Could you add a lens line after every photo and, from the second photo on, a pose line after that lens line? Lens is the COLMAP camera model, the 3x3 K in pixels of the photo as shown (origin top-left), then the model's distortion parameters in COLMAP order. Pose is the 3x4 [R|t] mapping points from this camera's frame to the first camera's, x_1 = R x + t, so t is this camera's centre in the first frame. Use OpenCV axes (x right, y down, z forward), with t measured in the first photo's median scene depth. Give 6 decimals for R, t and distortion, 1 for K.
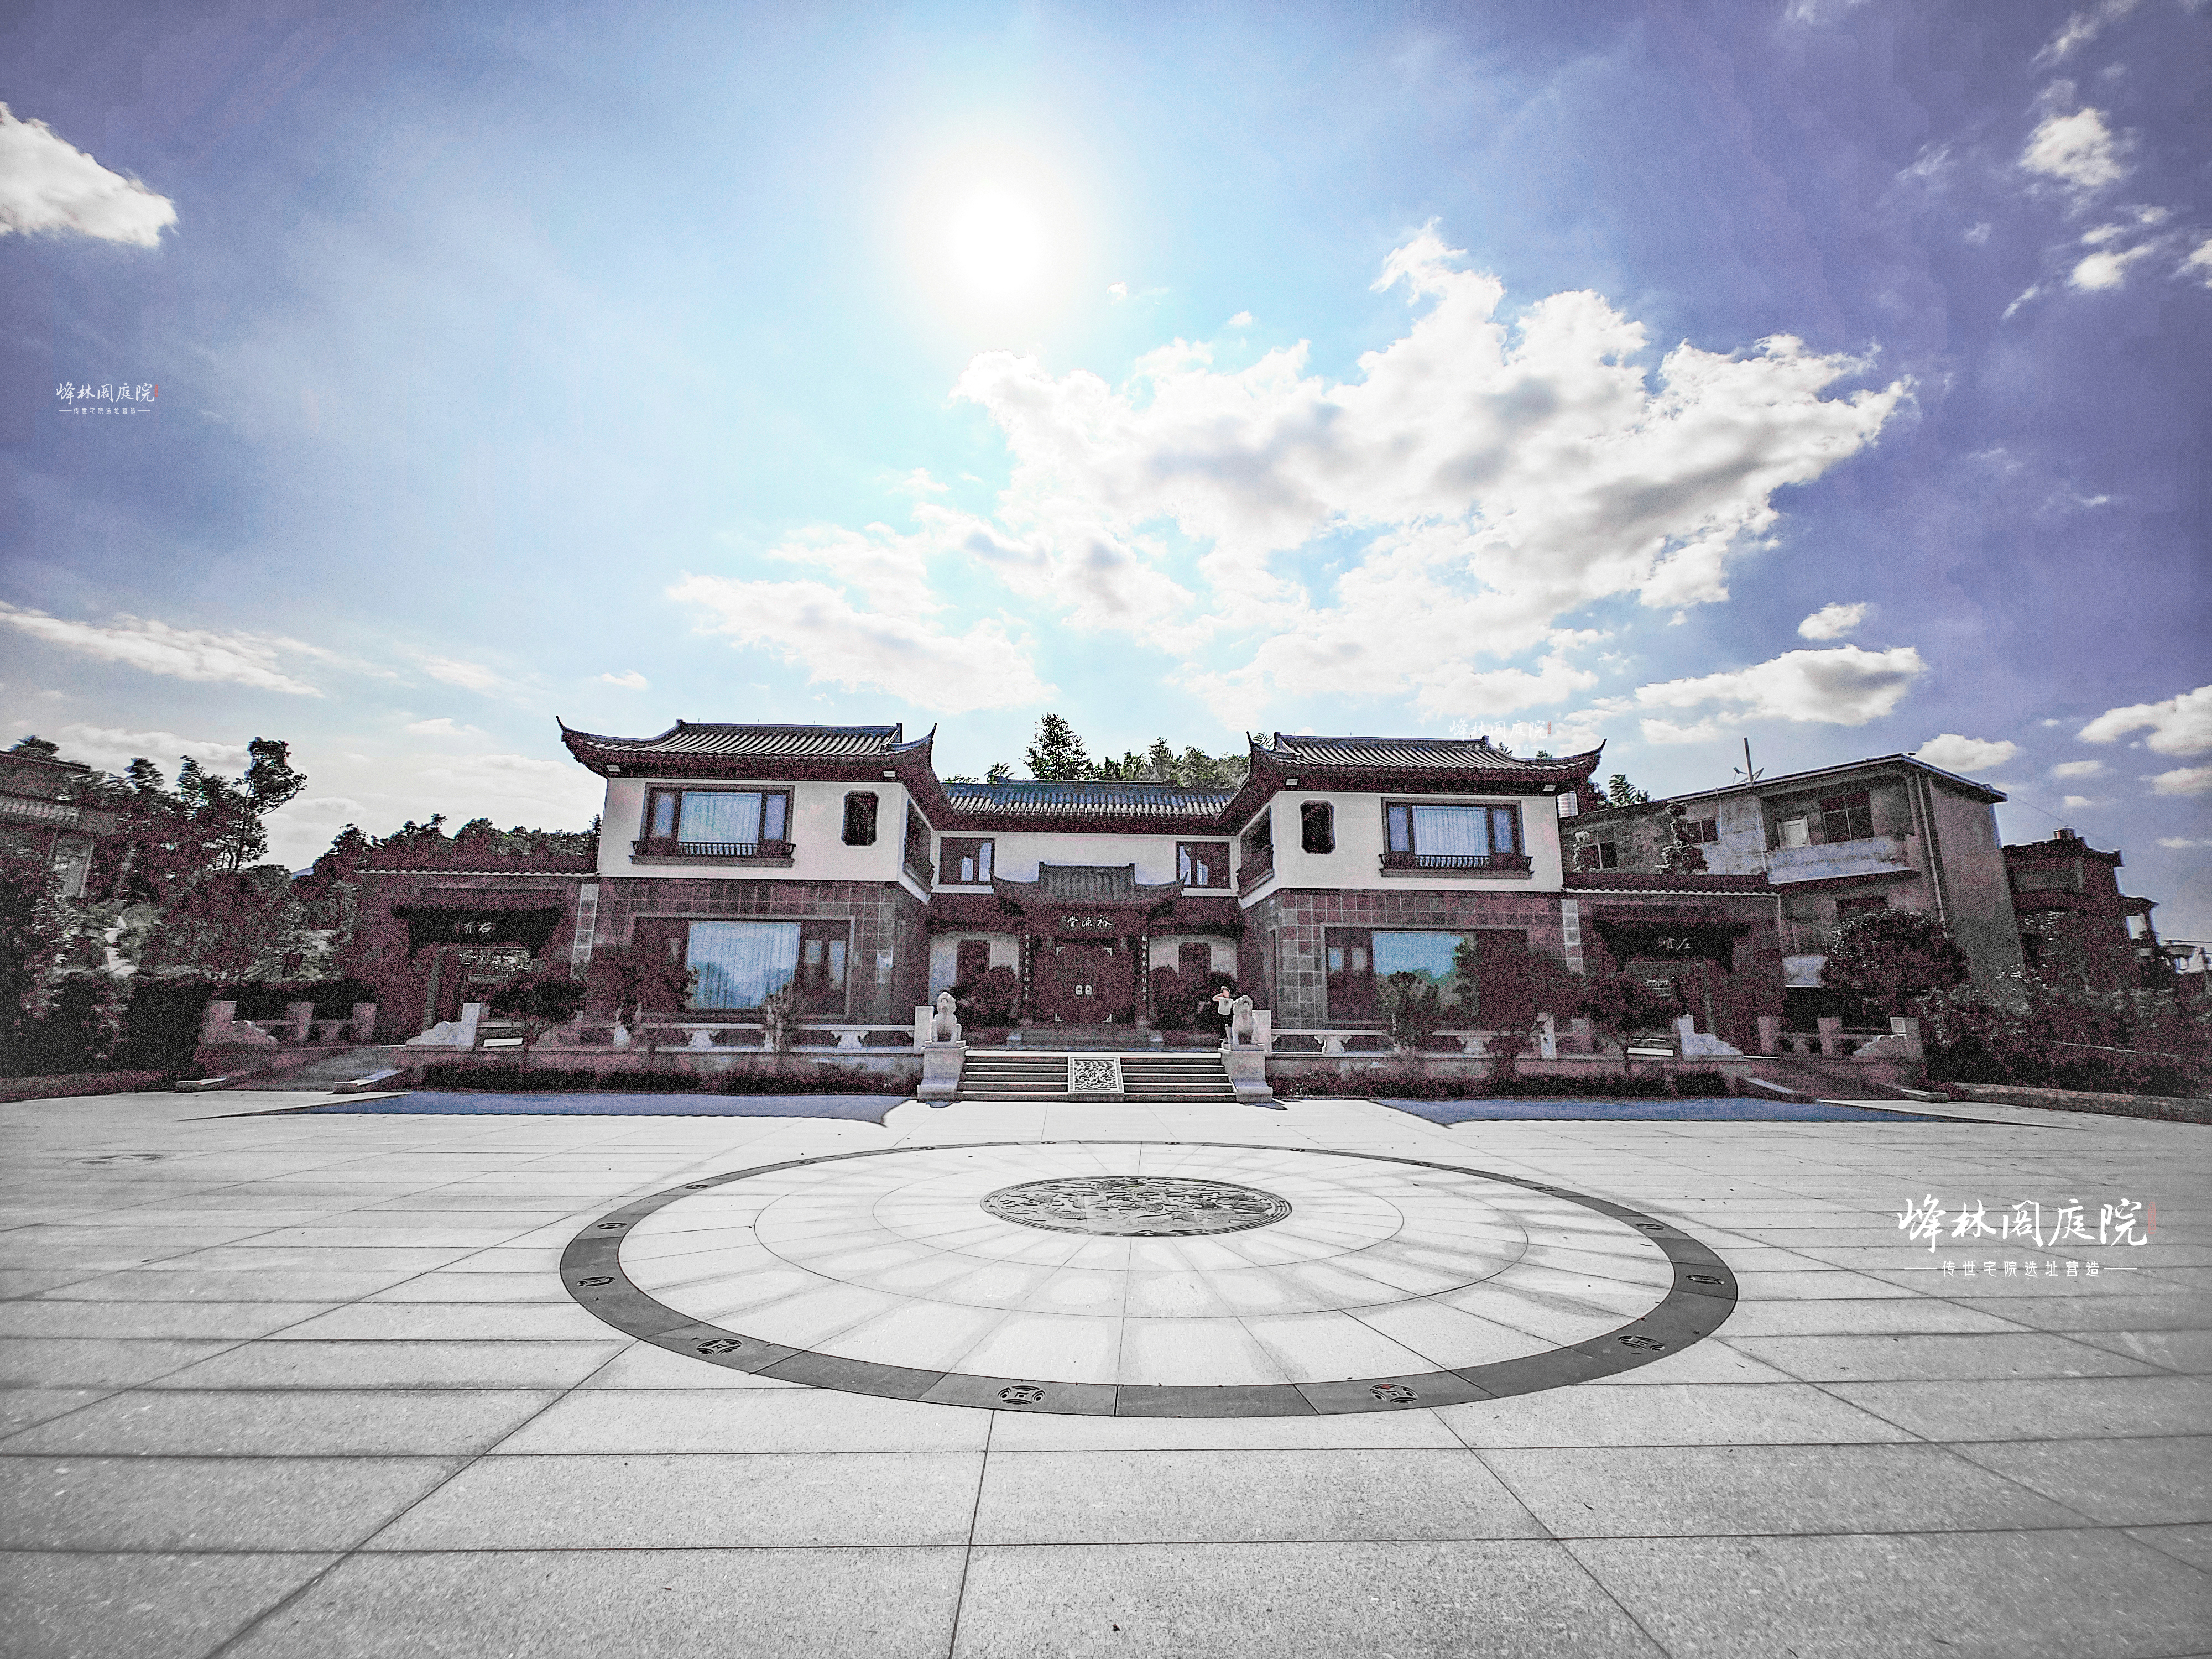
lens RADIAL K [[921.1, 0, 1070.4], [0, 921.1, 832.4], [0, 0, 1]] dist [-0.000893, 0.010063]
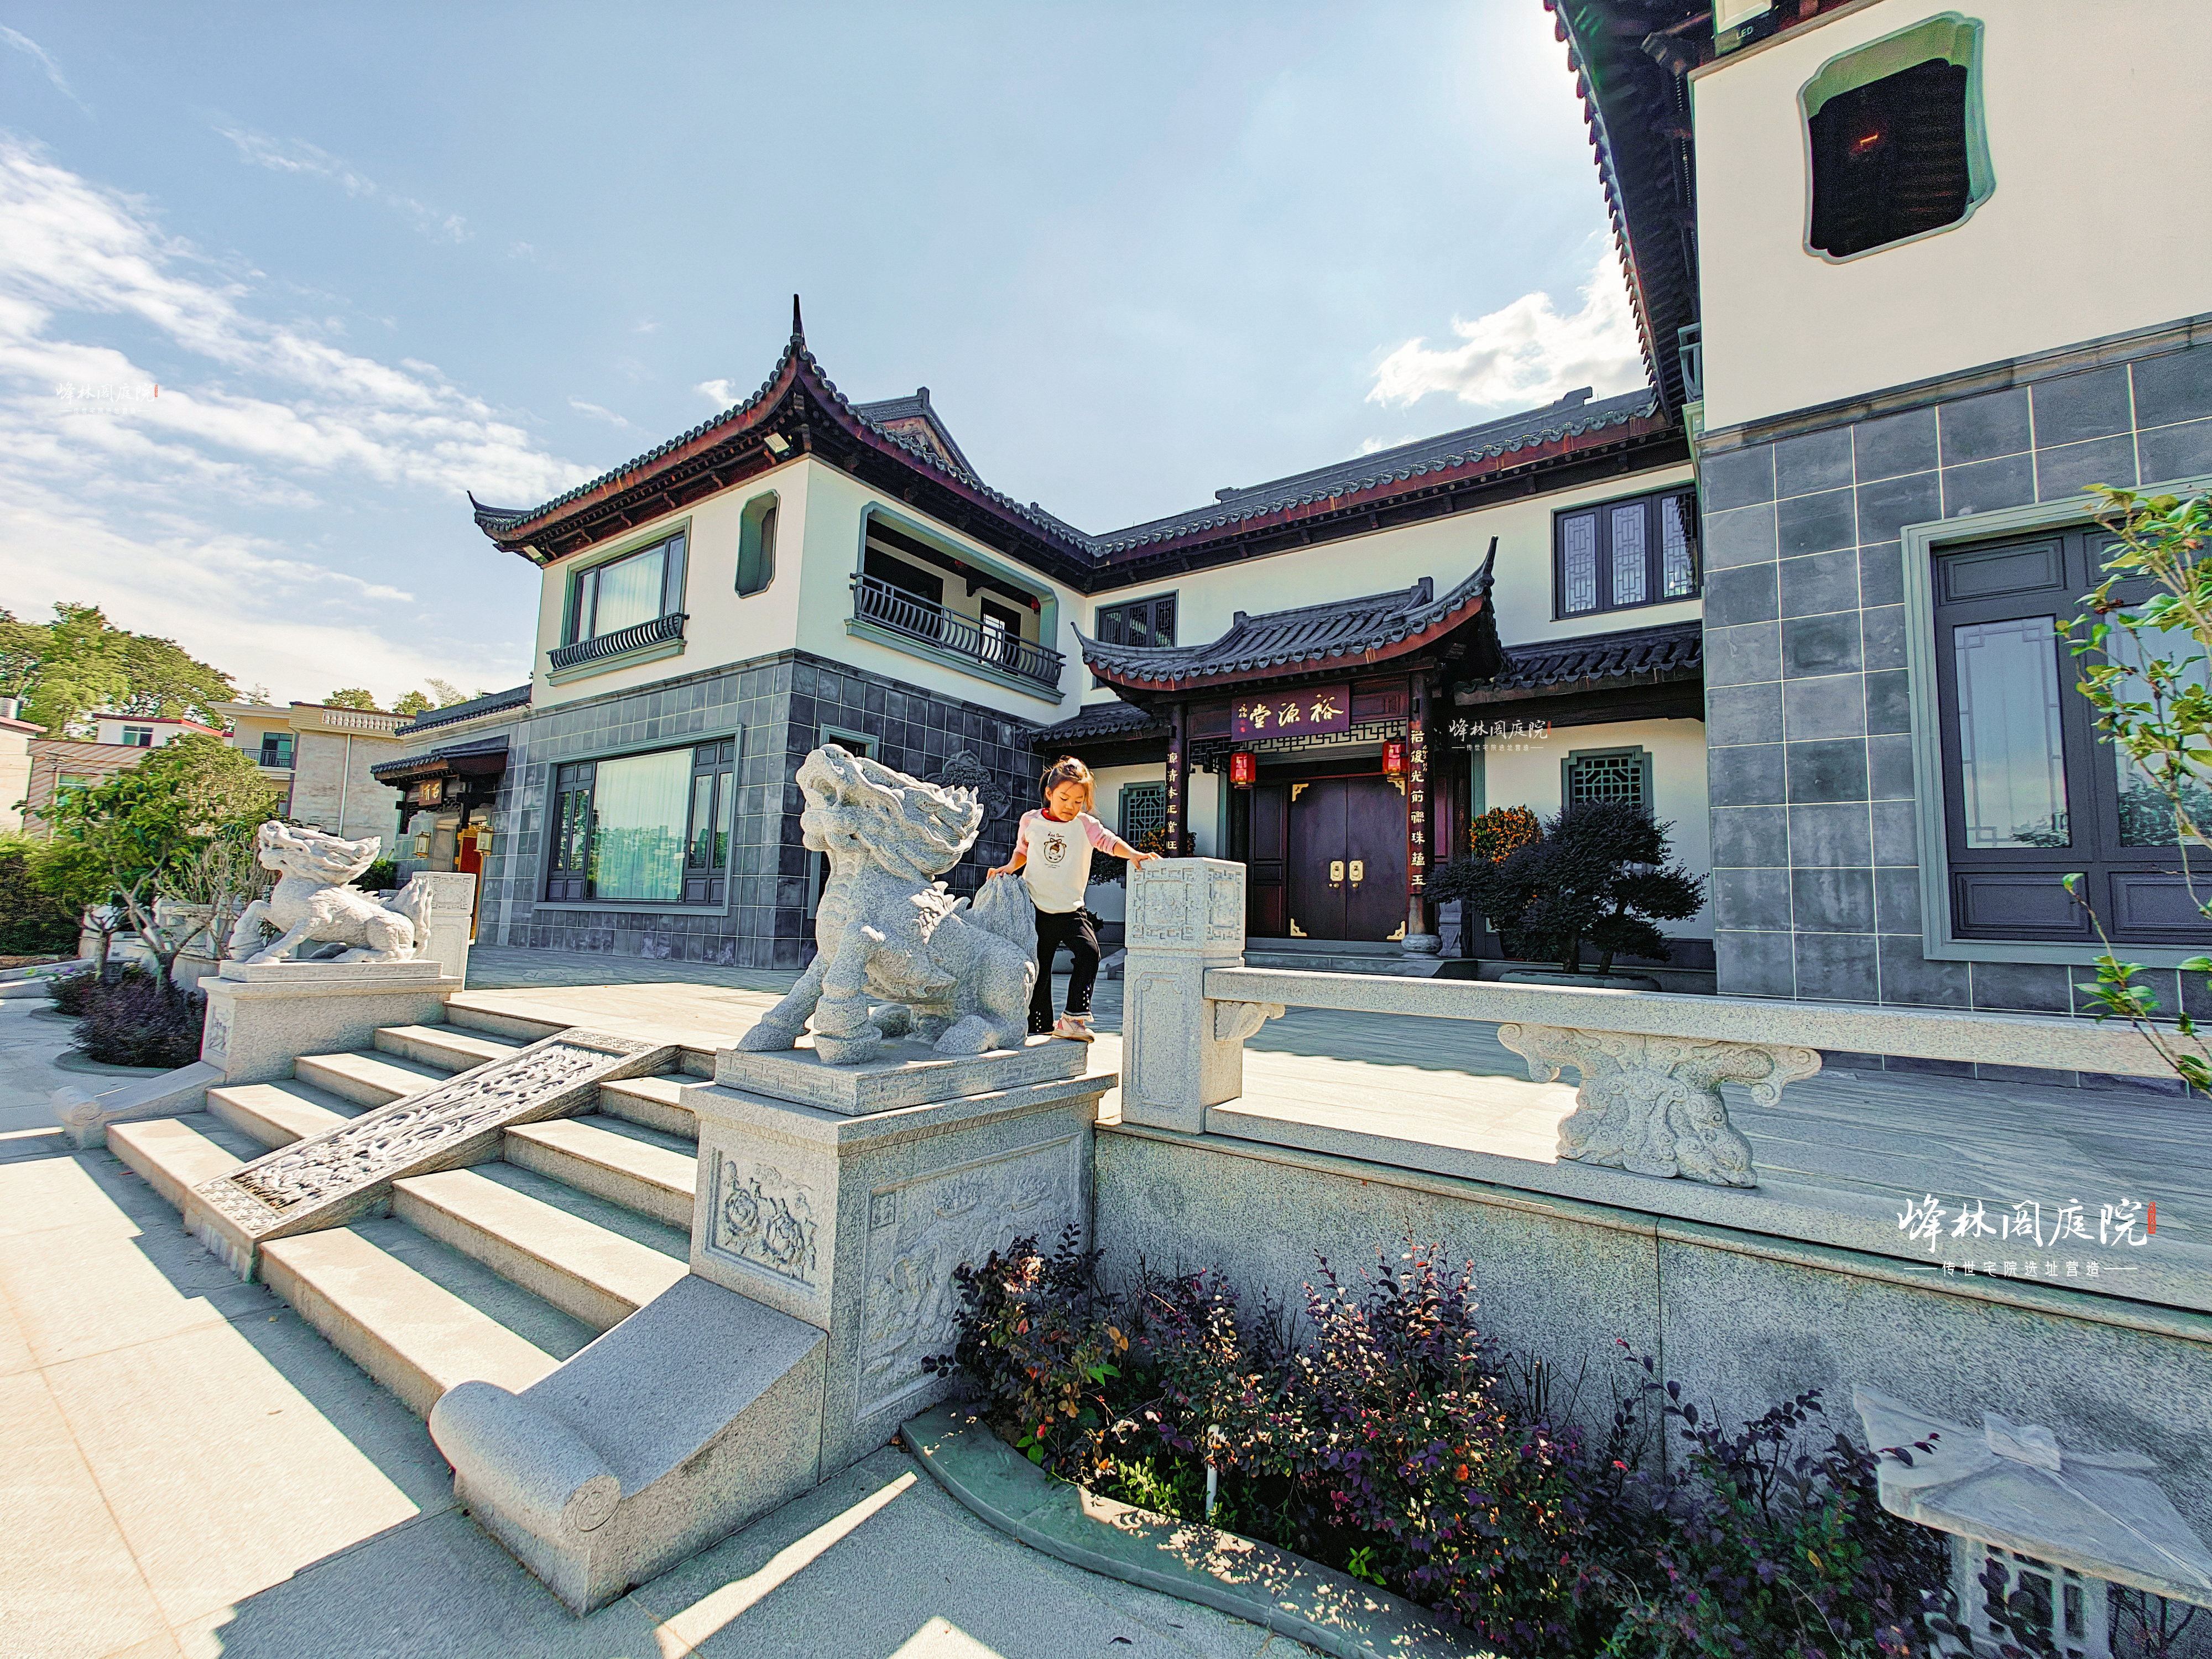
lens RADIAL K [[930.7, 0, 1101.2], [0, 930.7, 824.3], [0, 0, 1]] dist [0.003234, 0.000604]
pose [[0.785556, -0.050089, -0.616760, 0.249746], [0.095886, 0.994533, 0.041360, 0.140410], [0.611316, -0.091629, 0.786064, 0.677595]]
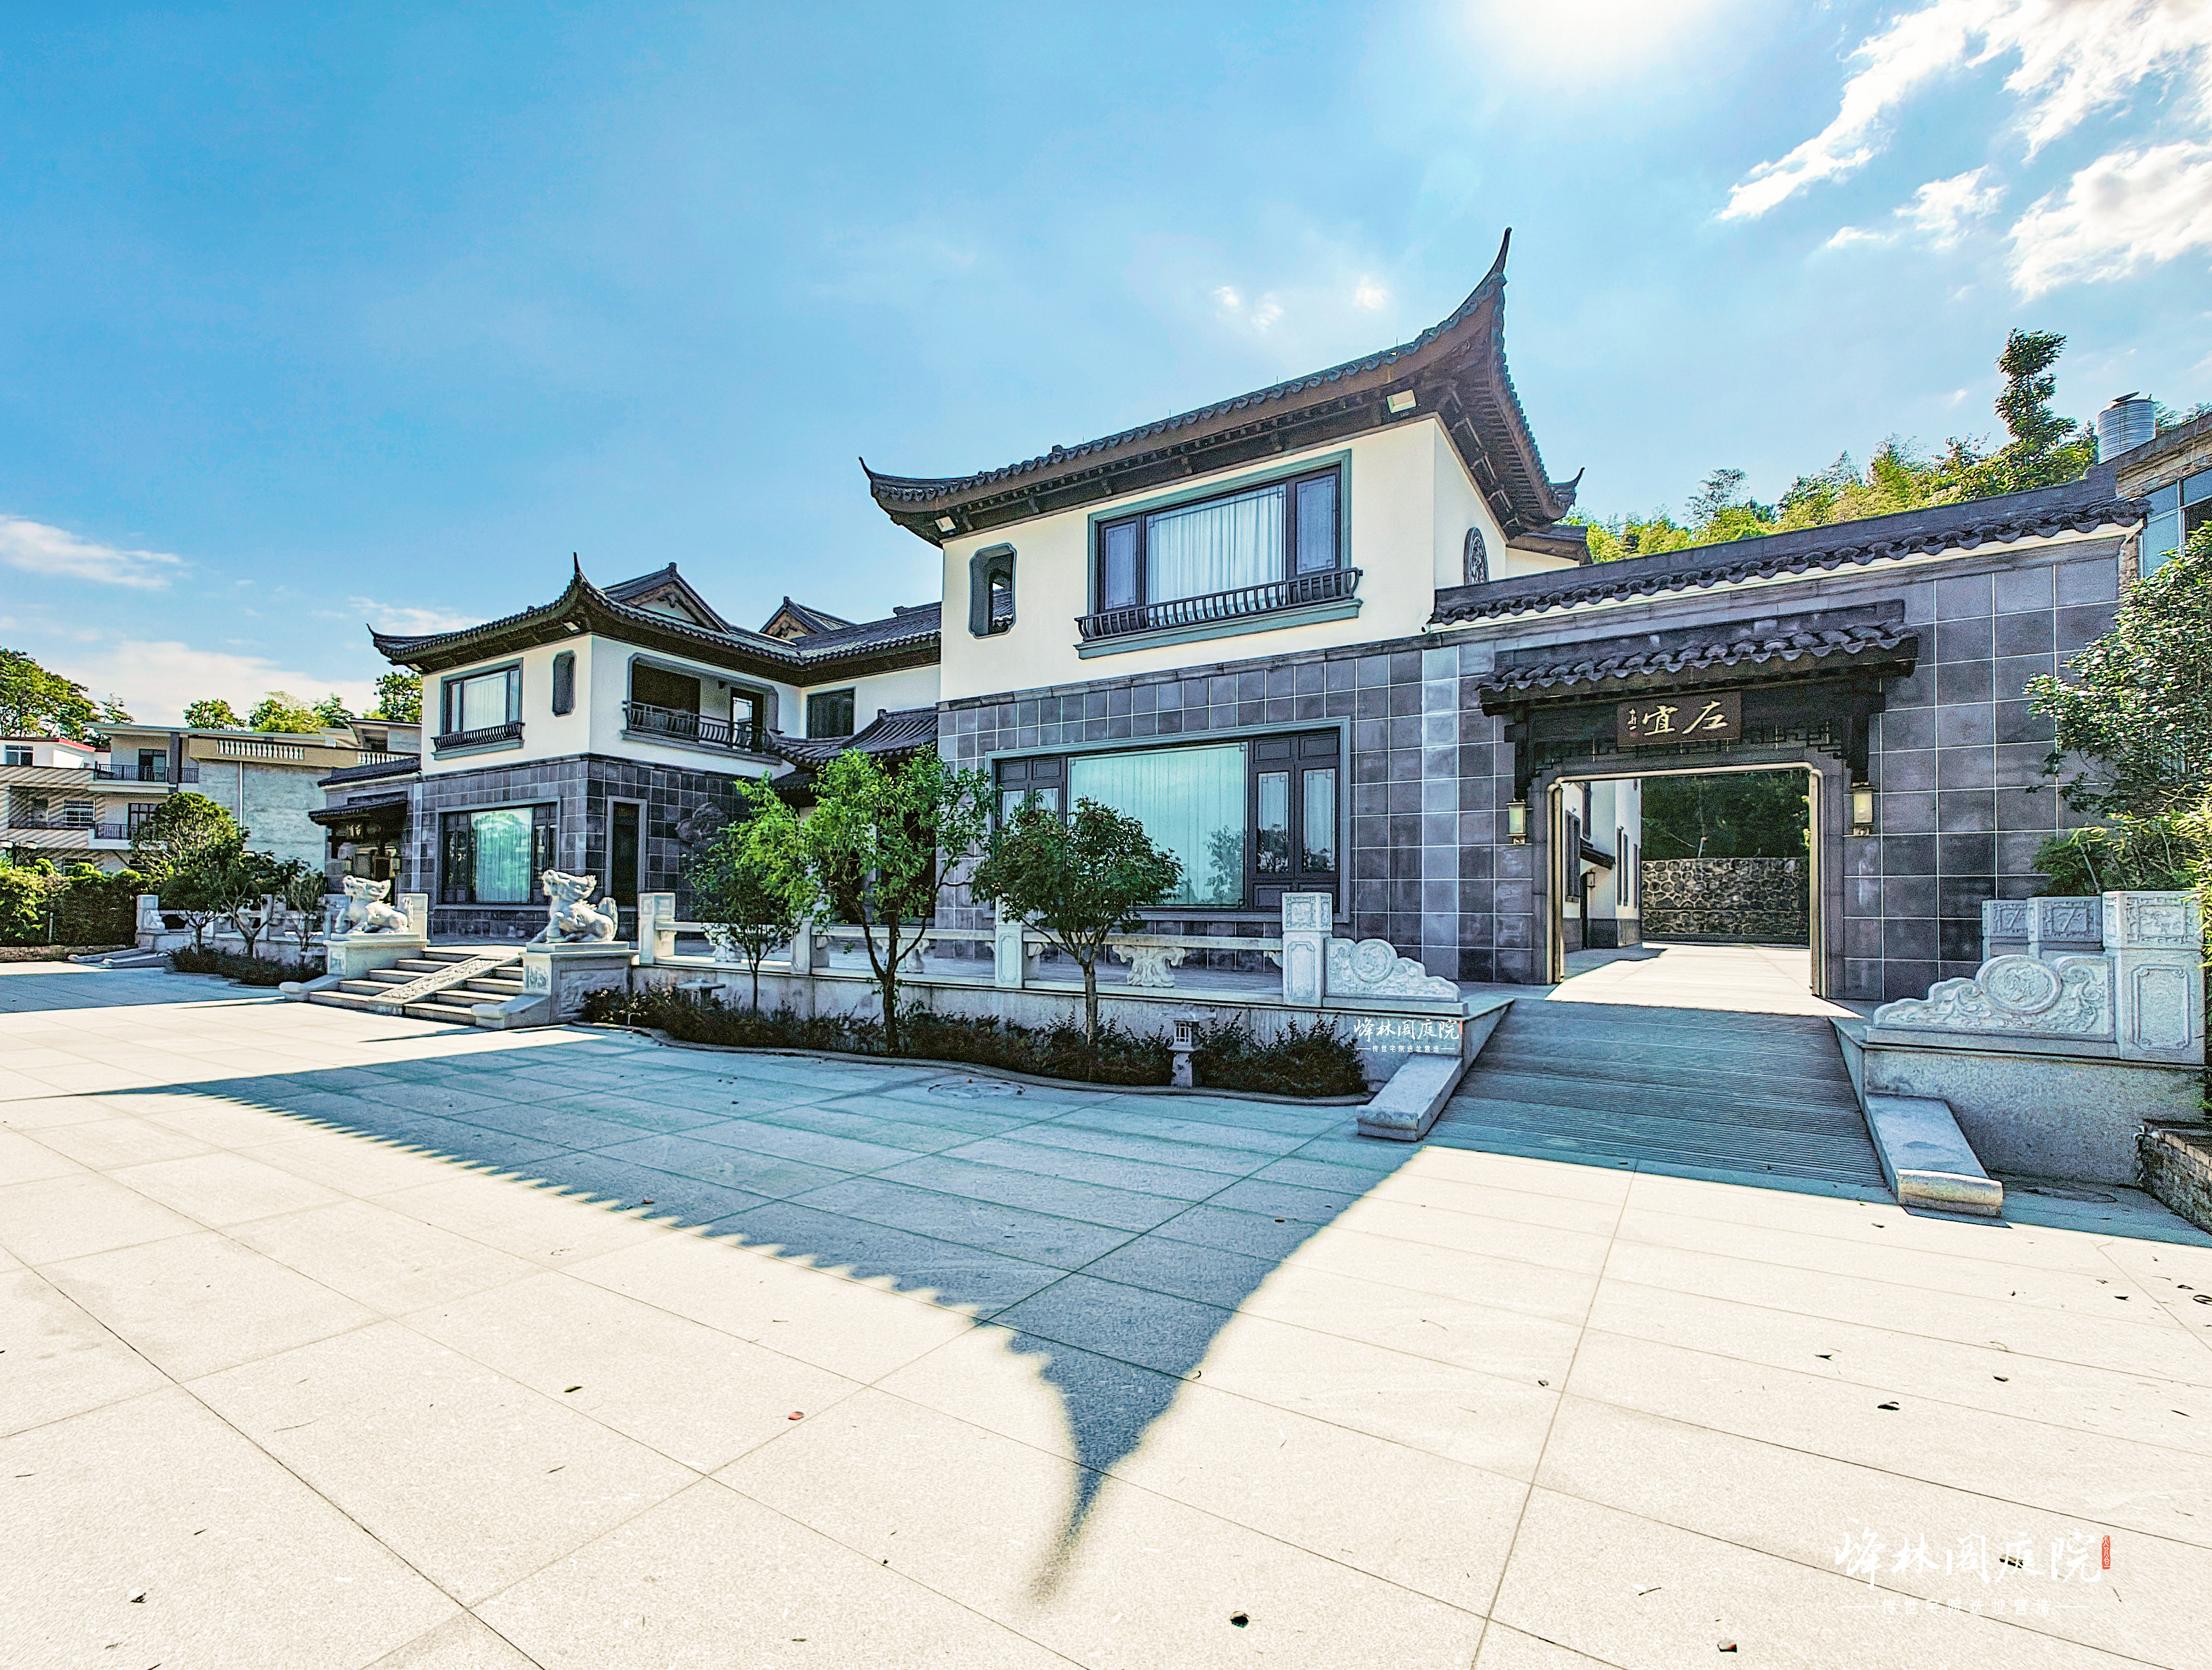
lens RADIAL K [[1013.5, 0, 1024.4], [0, 1013.5, 888.9], [0, 0, 1]] dist [0.001047, 0.000050]
pose [[0.795087, -0.014954, -0.606311, 0.679914], [0.114890, 0.985309, 0.126360, 0.102875], [0.595514, -0.170126, 0.785124, 0.475272]]
